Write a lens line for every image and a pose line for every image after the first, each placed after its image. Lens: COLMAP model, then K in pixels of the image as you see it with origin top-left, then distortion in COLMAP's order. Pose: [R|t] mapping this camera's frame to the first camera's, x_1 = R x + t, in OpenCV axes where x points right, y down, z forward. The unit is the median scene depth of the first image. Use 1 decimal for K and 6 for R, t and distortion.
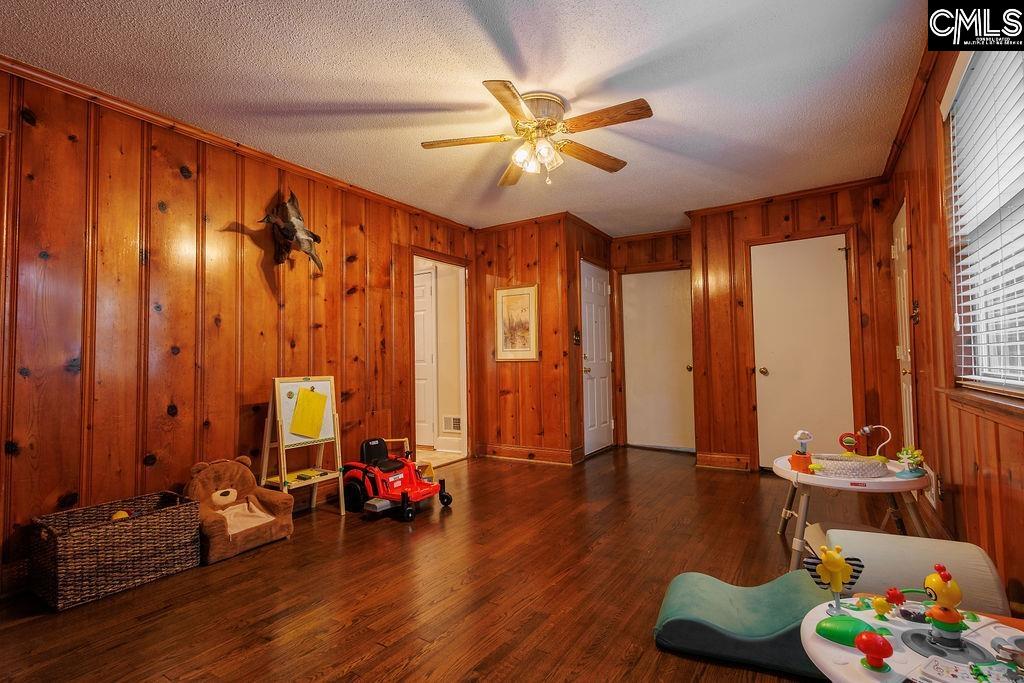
lens RADIAL K [[484.2, 0, 494.3], [0, 484.2, 342.9], [0, 0, 1]] dist [0.001499, 0.000086]
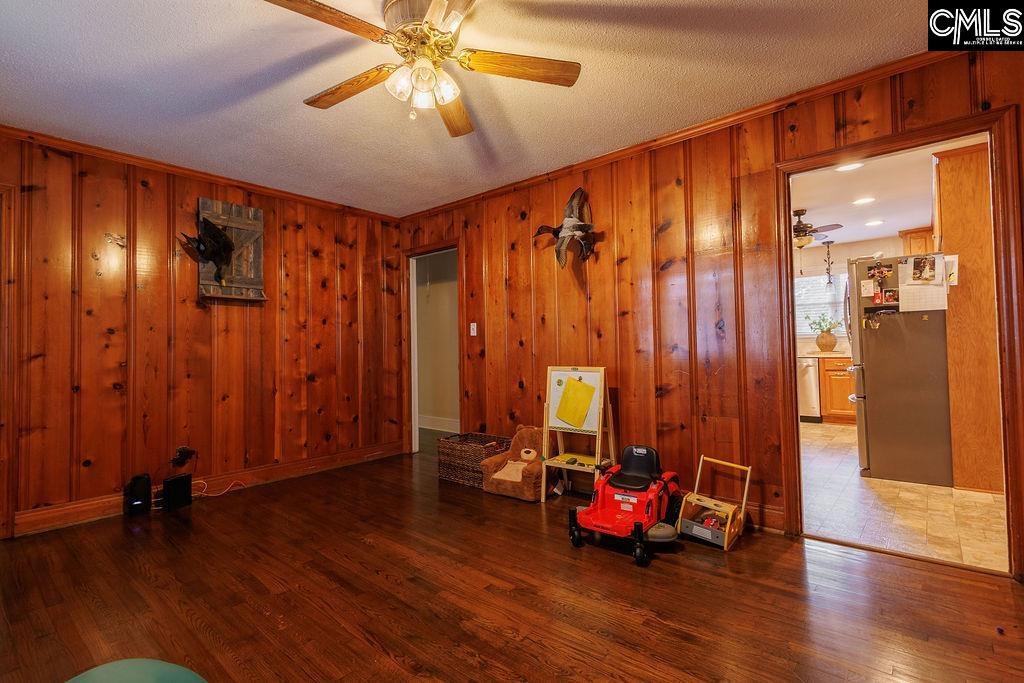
lens RADIAL K [[465.5, 0, 509.2], [0, 465.5, 340.1], [0, 0, 1]] dist [0.003330, -0.000030]
pose [[-0.107593, -0.004655, -0.994184, 0.602617], [0.057021, 0.998314, -0.010845, 0.015126], [0.992558, -0.057856, -0.107146, 0.938111]]
